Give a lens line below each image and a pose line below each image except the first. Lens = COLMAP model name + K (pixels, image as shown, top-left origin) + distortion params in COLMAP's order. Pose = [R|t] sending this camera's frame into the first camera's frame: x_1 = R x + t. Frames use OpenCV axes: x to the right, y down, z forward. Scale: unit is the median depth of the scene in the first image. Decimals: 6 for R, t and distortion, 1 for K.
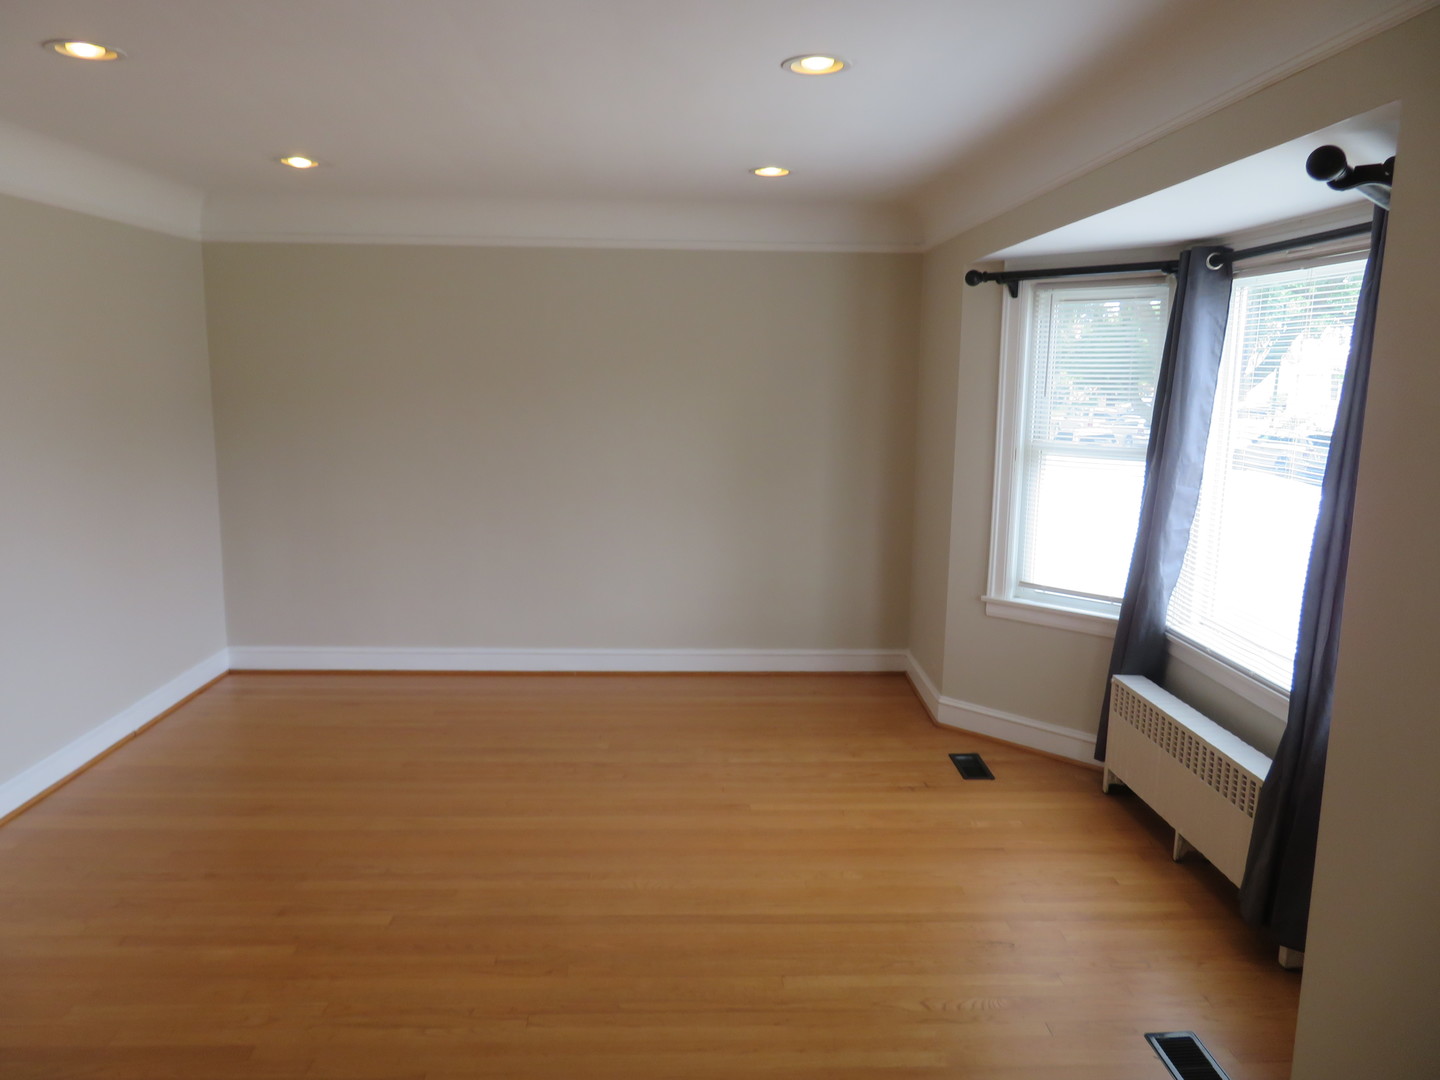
lens RADIAL K [[1028.7, 0, 720.0], [0, 1028.7, 540.0], [0, 0, 1]] dist [-0.008100, -0.000663]
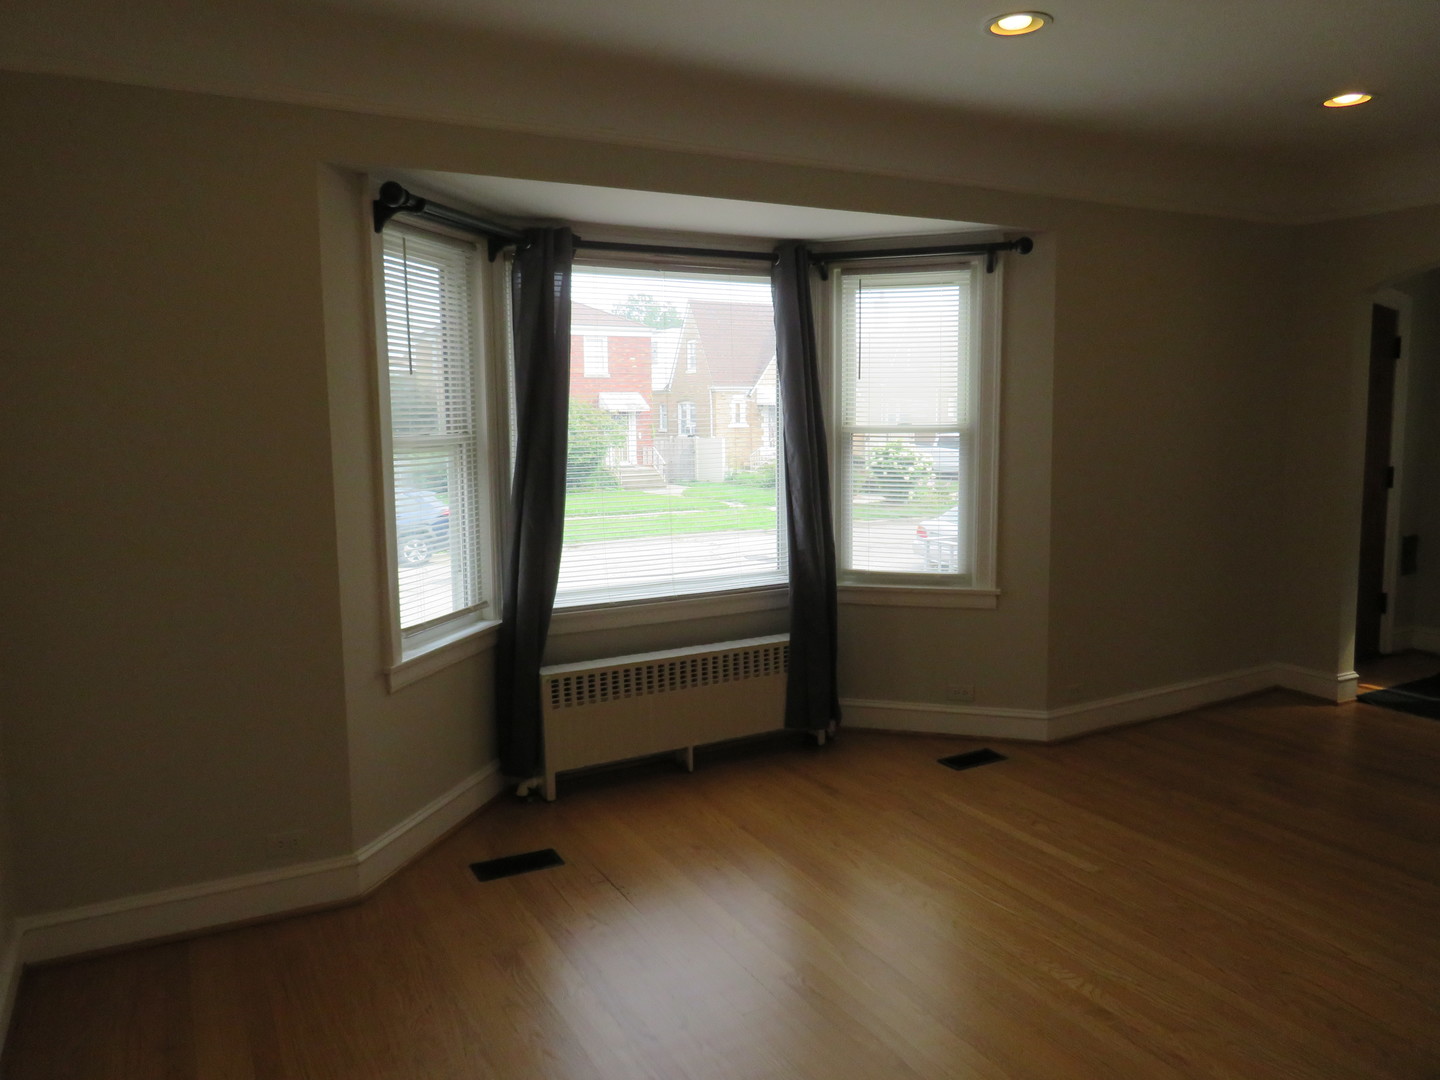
lens RADIAL K [[1028.7, 0, 720.0], [0, 1028.7, 540.0], [0, 0, 1]] dist [-0.008100, -0.000663]
pose [[-0.461508, -0.113348, 0.879865, -0.460085], [0.146879, 0.968353, 0.201789, -0.139619], [-0.874893, 0.222361, -0.430254, 1.149650]]
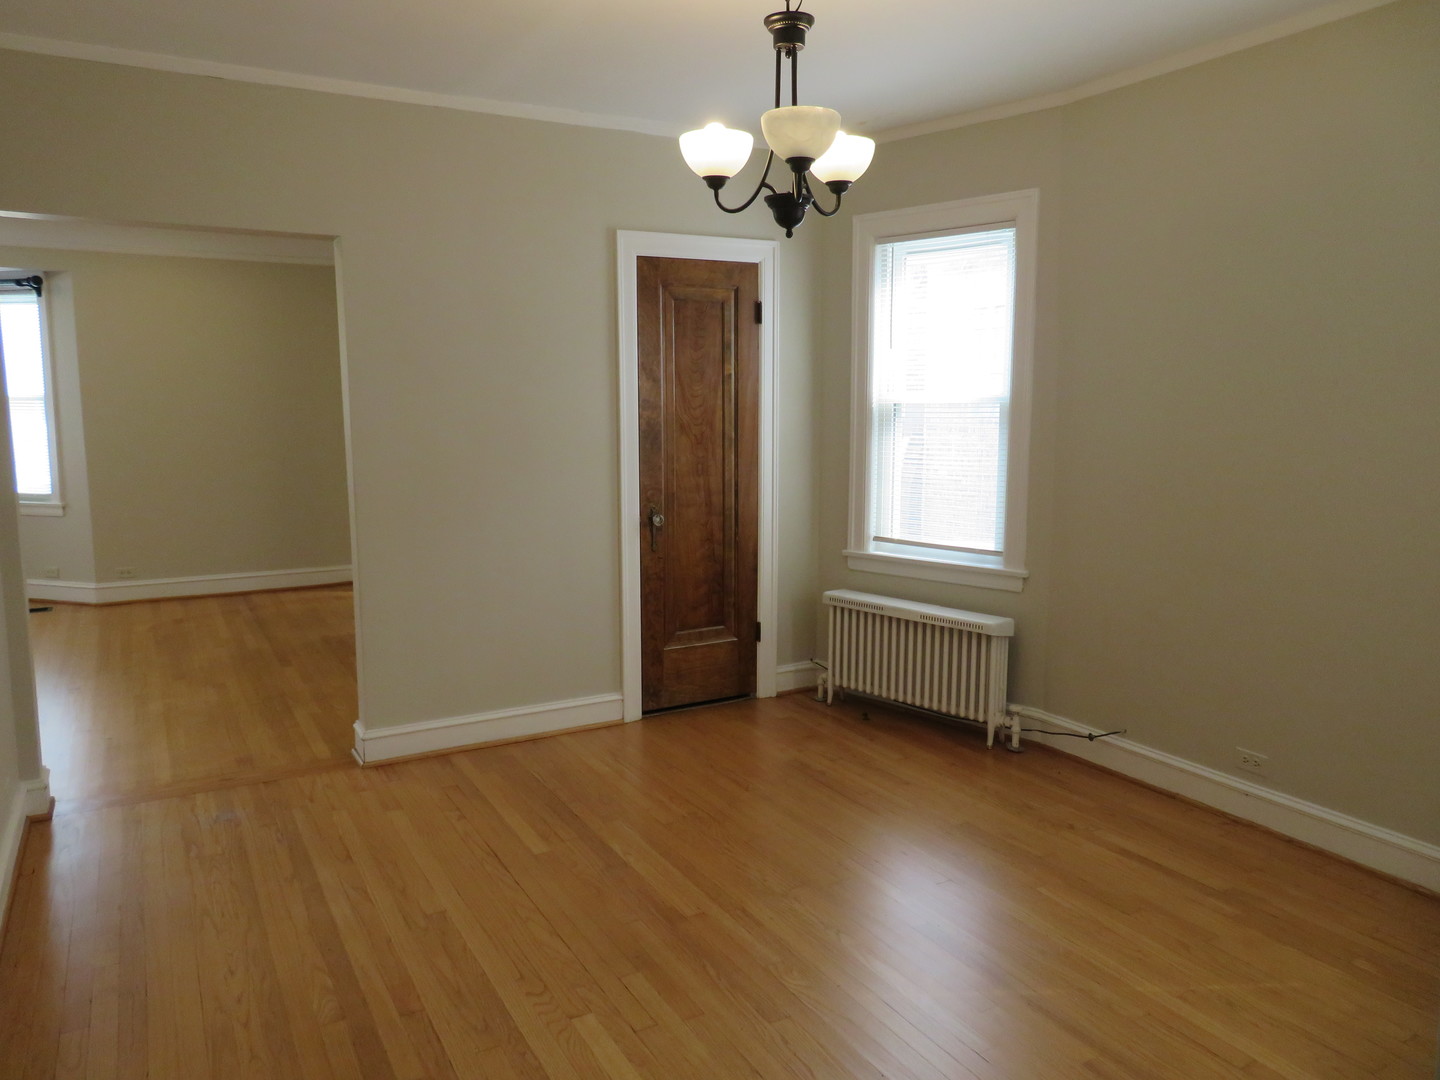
lens RADIAL K [[1028.7, 0, 720.0], [0, 1028.7, 540.0], [0, 0, 1]] dist [-0.008100, -0.000663]
pose [[-0.462377, -0.136489, 0.876116, -1.497208], [0.136674, 0.965302, 0.222514, -0.003315], [-0.876087, 0.222628, -0.427678, 0.301837]]
